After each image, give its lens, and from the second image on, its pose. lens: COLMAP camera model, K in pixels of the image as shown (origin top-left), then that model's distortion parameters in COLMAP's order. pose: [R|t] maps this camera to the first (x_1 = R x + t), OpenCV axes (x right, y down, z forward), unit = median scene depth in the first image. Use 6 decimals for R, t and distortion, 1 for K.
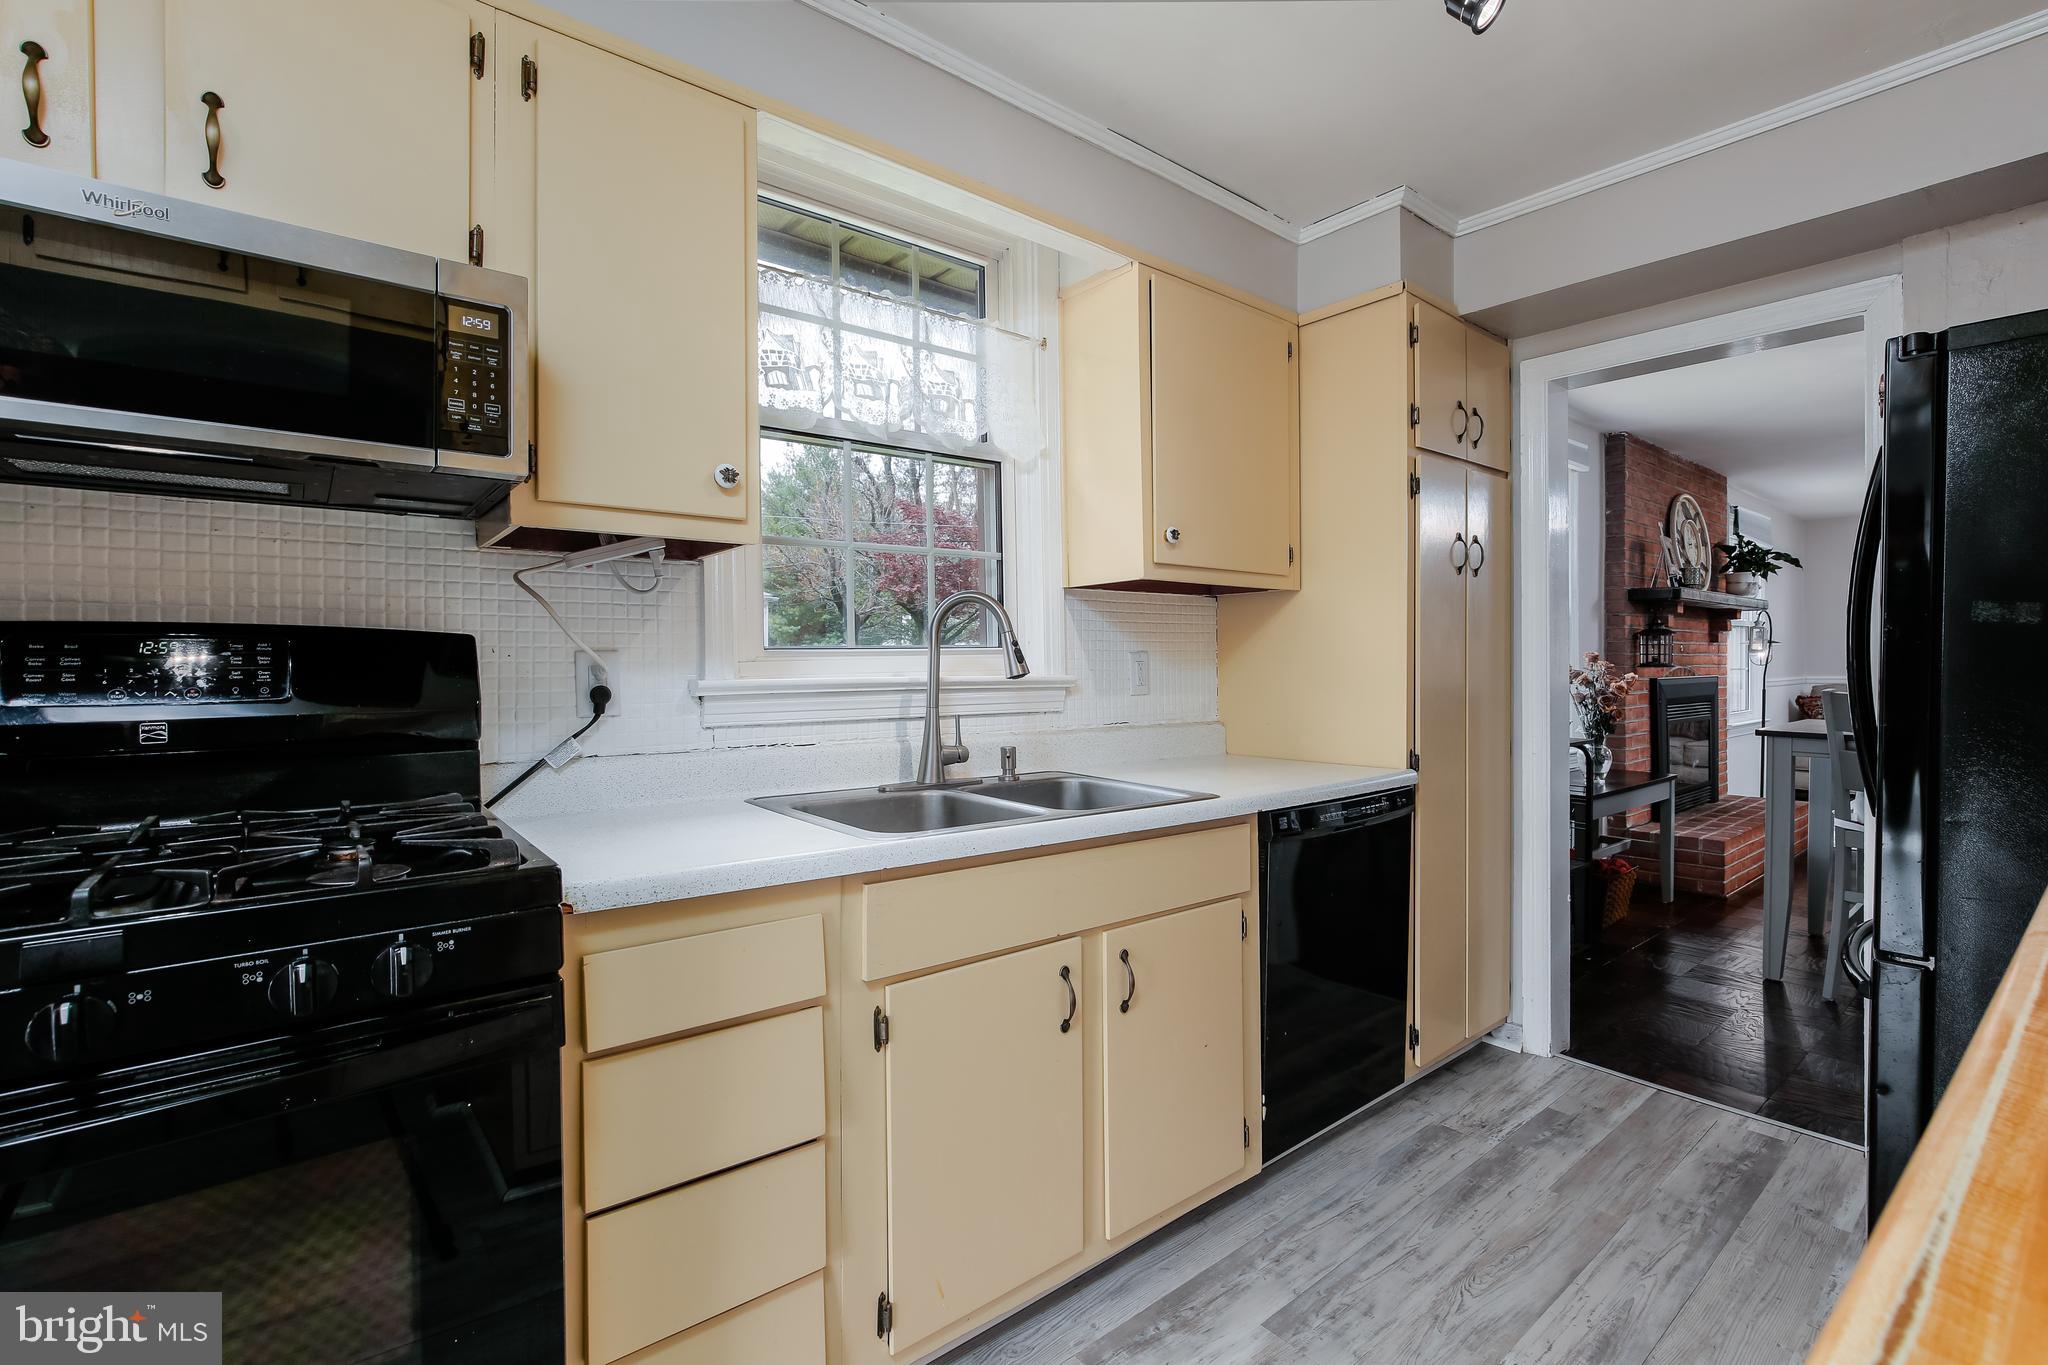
lens RADIAL K [[919.6, 0, 1034.5], [0, 919.6, 664.1], [0, 0, 1]] dist [-0.005642, -0.000450]
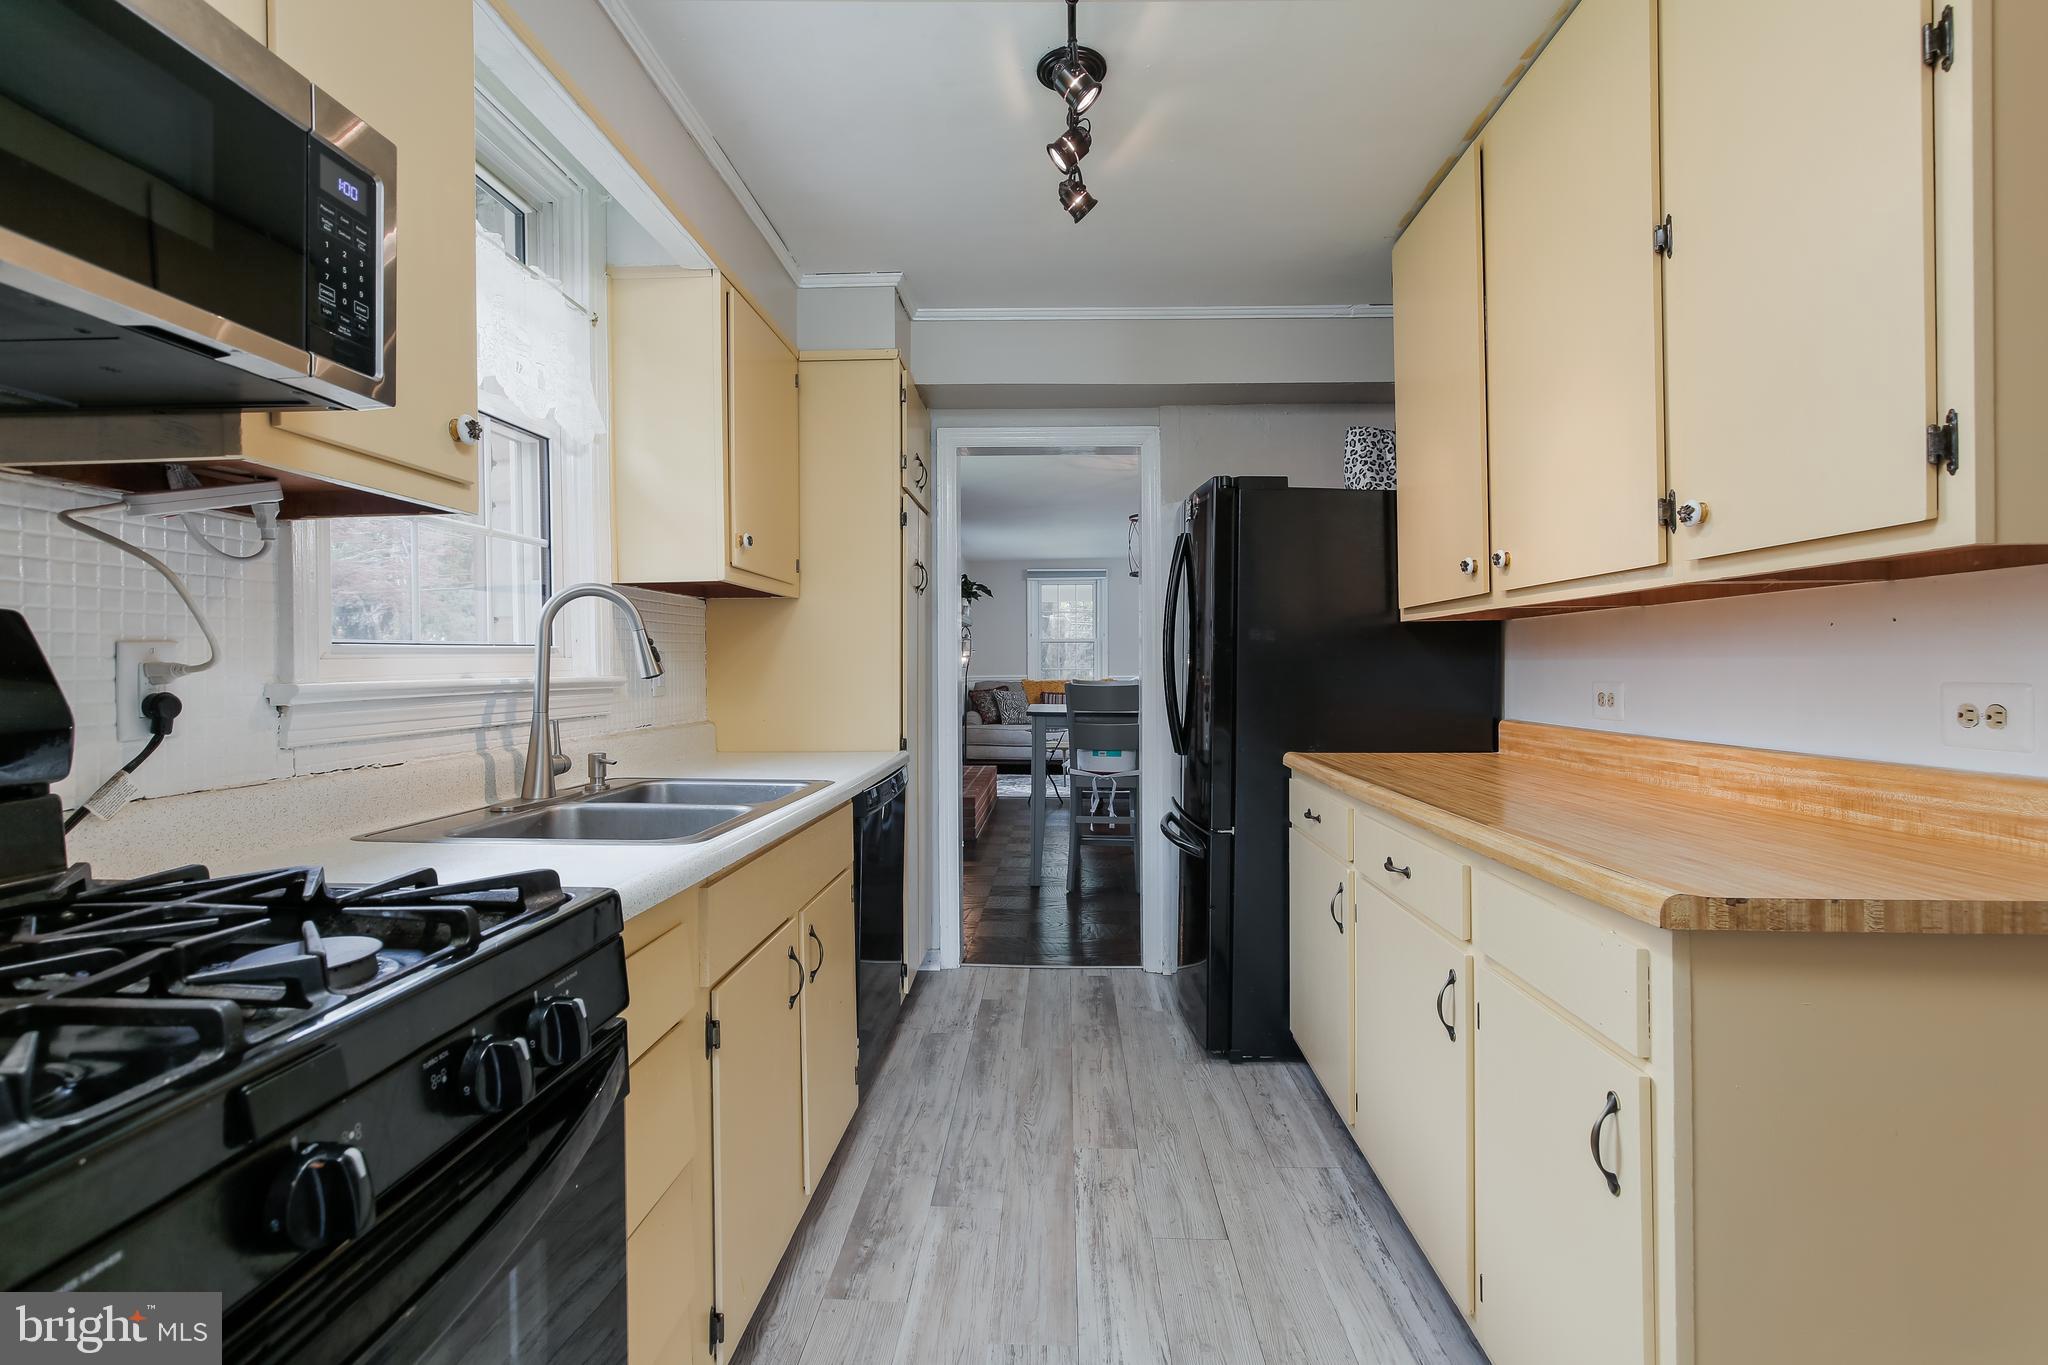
lens RADIAL K [[919.6, 0, 1034.5], [0, 919.6, 664.1], [0, 0, 1]] dist [-0.005642, -0.000450]
pose [[0.669383, 0.001264, 0.742916, -0.448700], [0.002707, 0.999988, -0.004140, 0.006140], [-0.742912, 0.004783, 0.669372, 0.063125]]
